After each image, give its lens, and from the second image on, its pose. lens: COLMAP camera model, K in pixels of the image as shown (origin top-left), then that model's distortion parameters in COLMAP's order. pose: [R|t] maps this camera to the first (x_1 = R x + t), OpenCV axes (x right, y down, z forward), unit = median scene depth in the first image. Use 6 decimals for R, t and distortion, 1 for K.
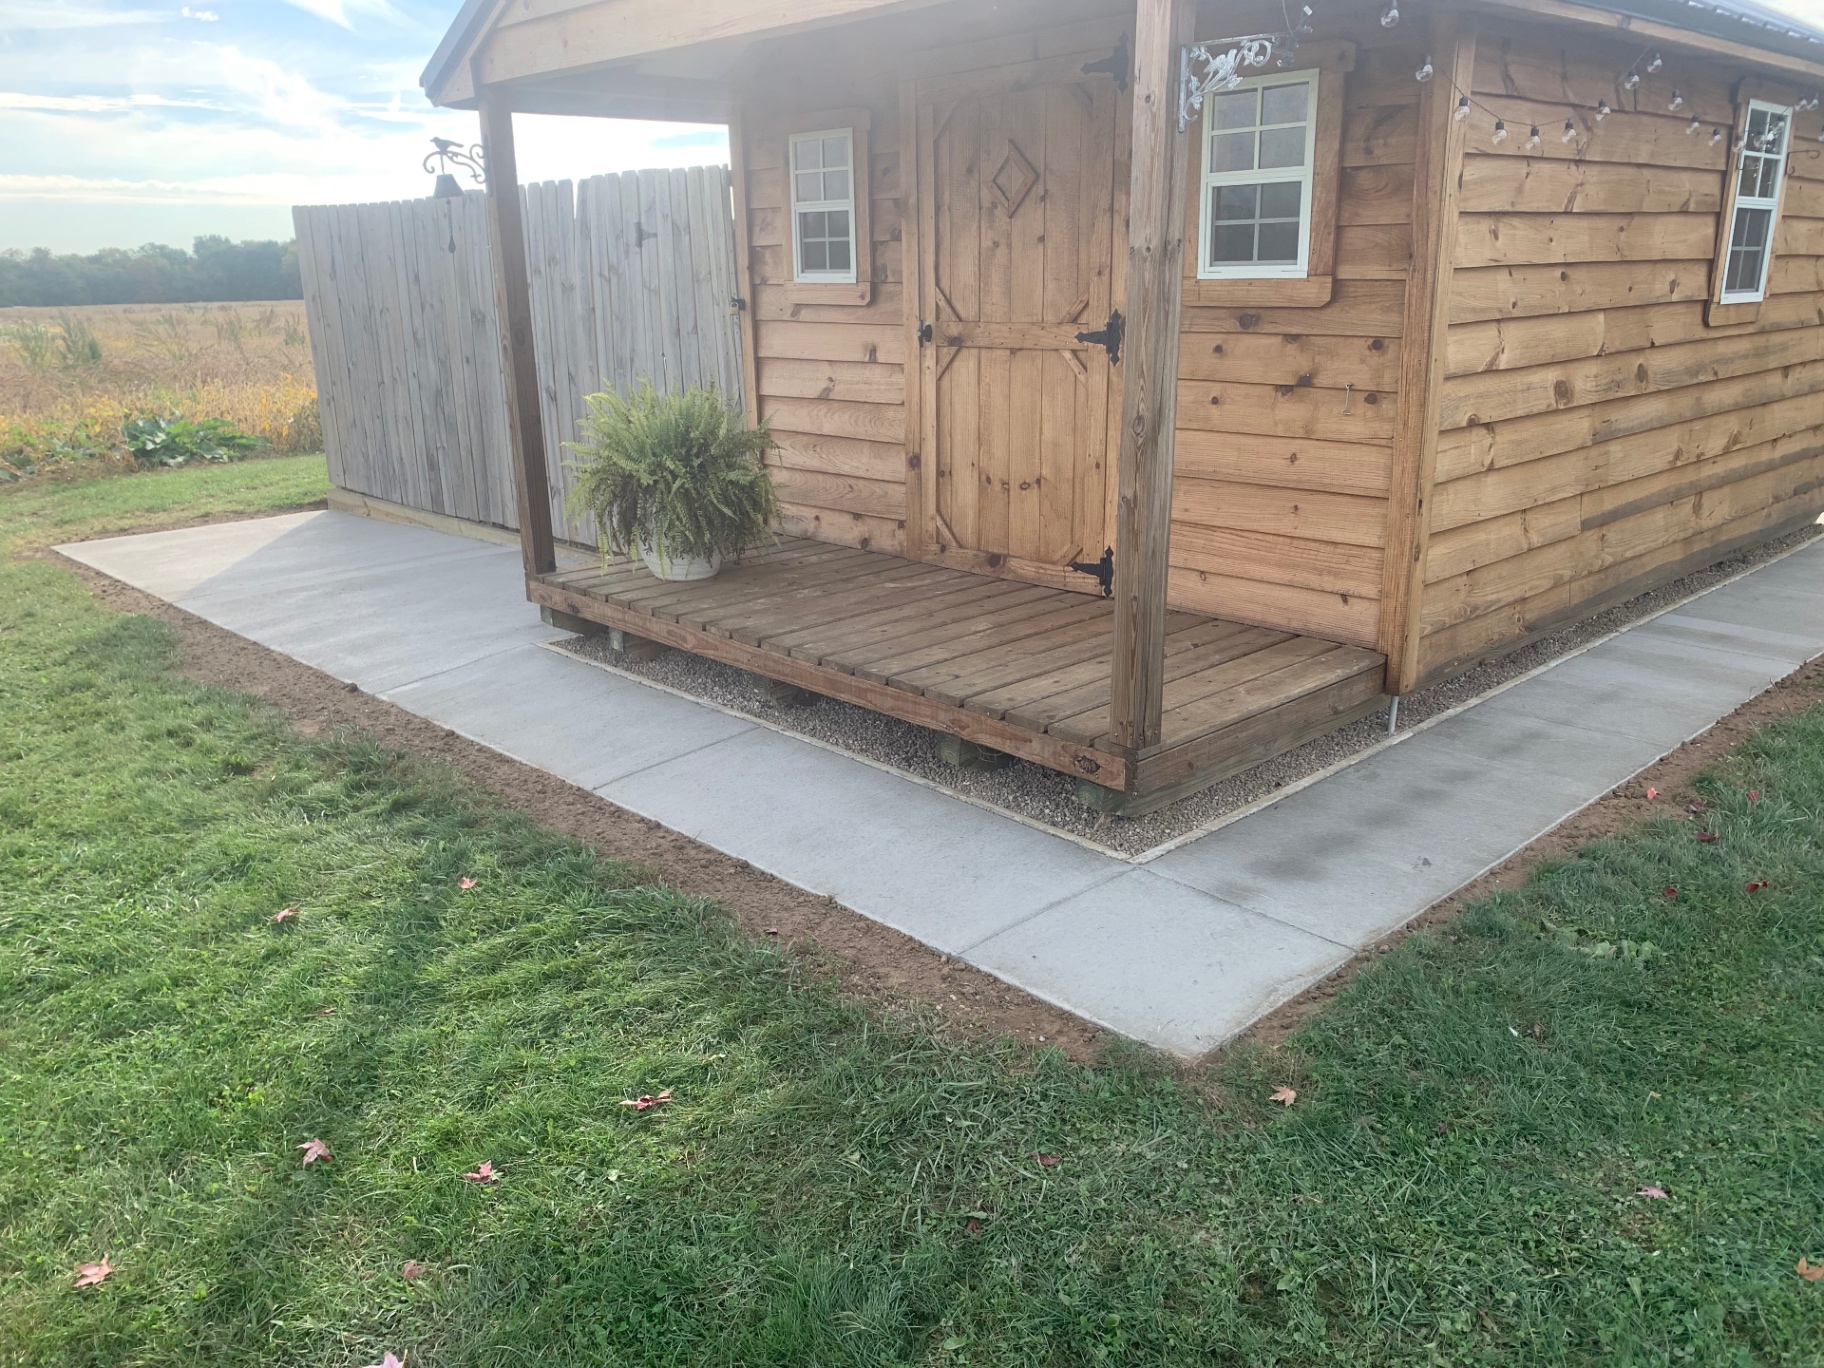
lens RADIAL K [[1429.1, 0, 912.0], [0, 1429.1, 684.0], [0, 0, 1]] dist [0.008780, -0.008624]
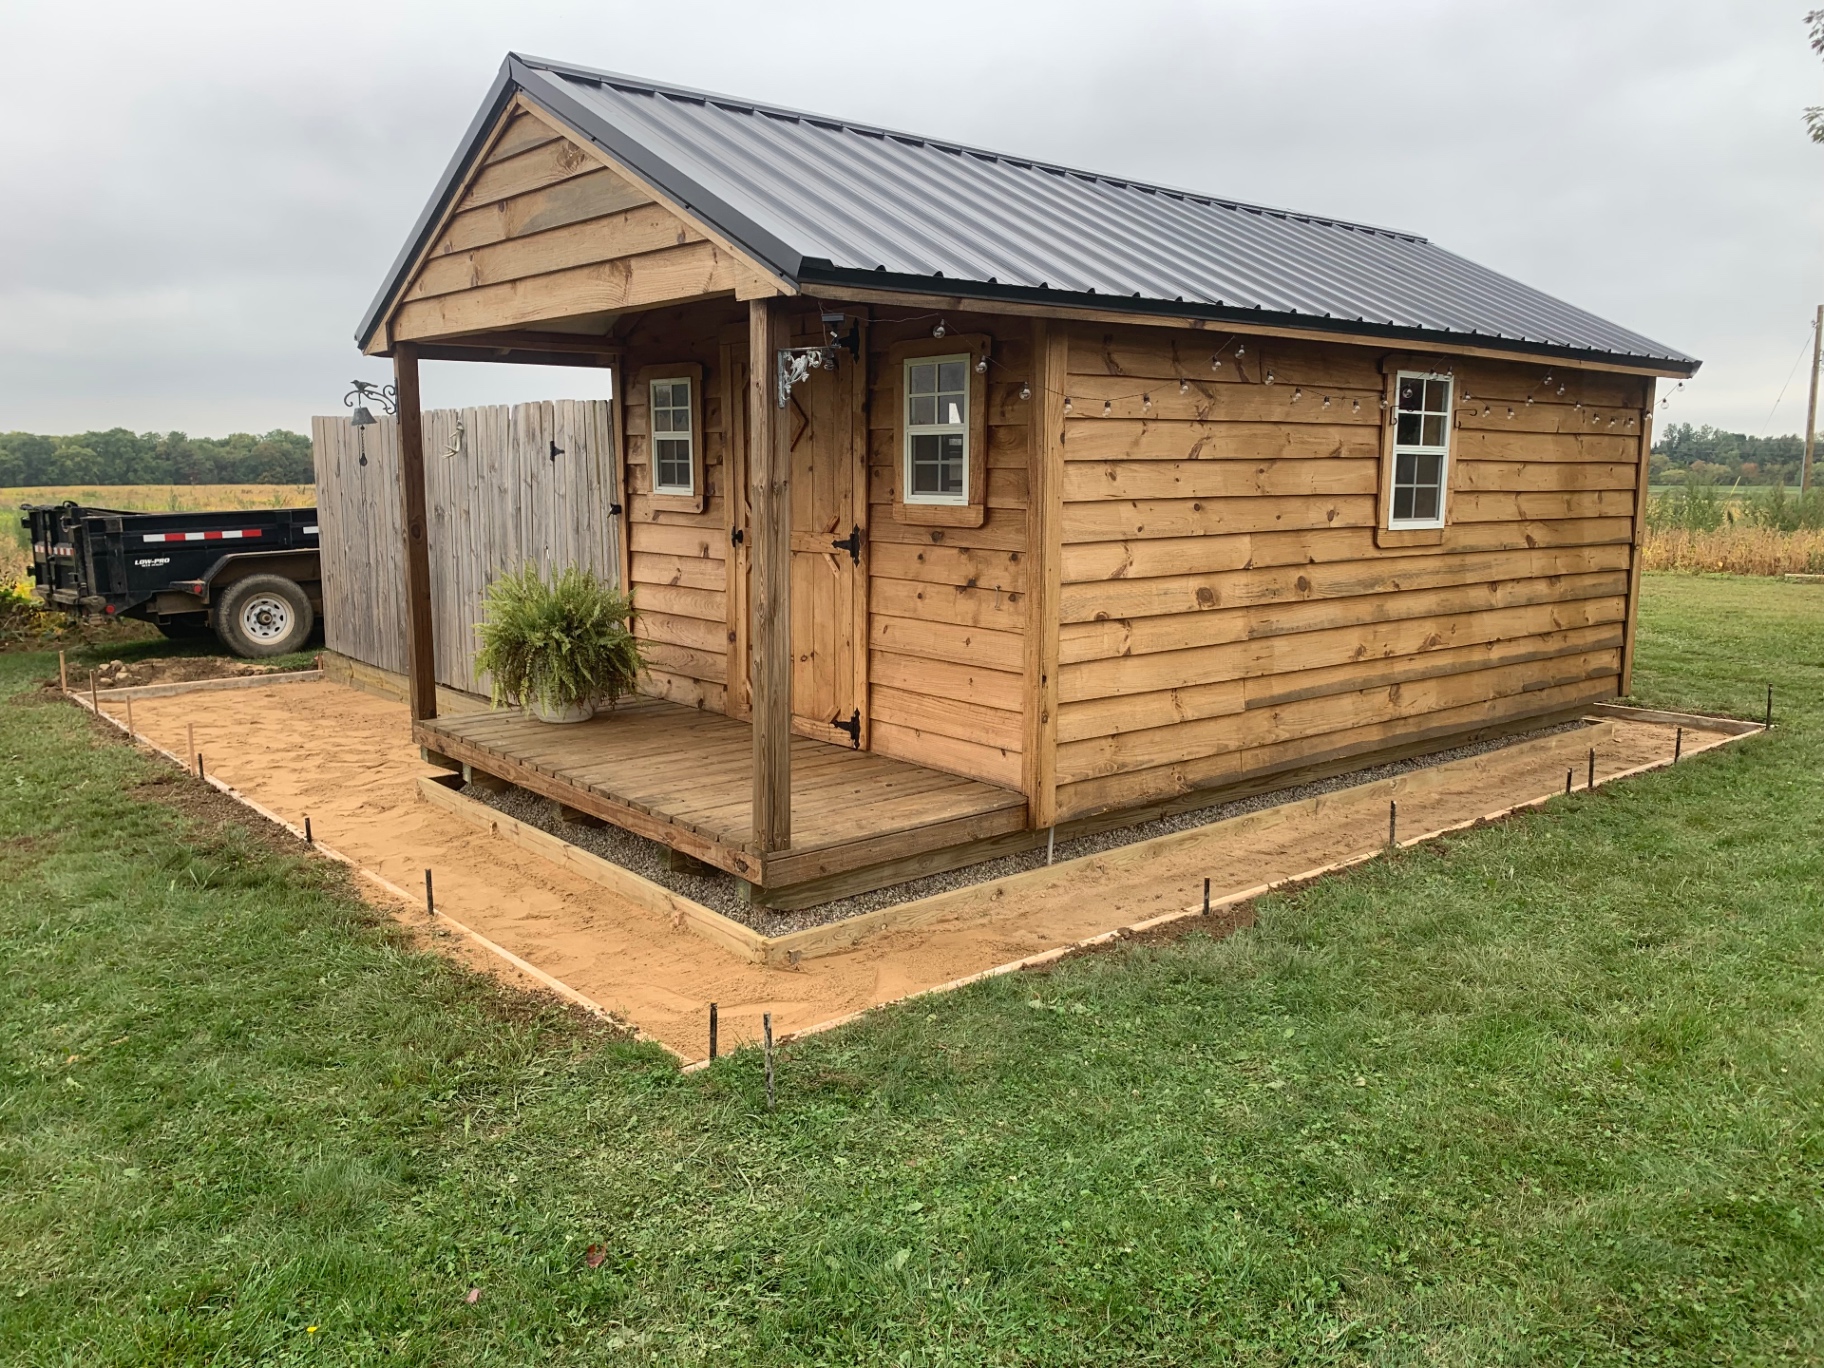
lens RADIAL K [[1405.1, 0, 913.3], [0, 1405.1, 659.3], [0, 0, 1]] dist [0.122956, -0.256312]
pose [[0.997520, 0.031698, -0.062835, 0.263876], [-0.040533, 0.988639, -0.144740, 0.037092], [0.057533, 0.146928, 0.987473, -0.215413]]
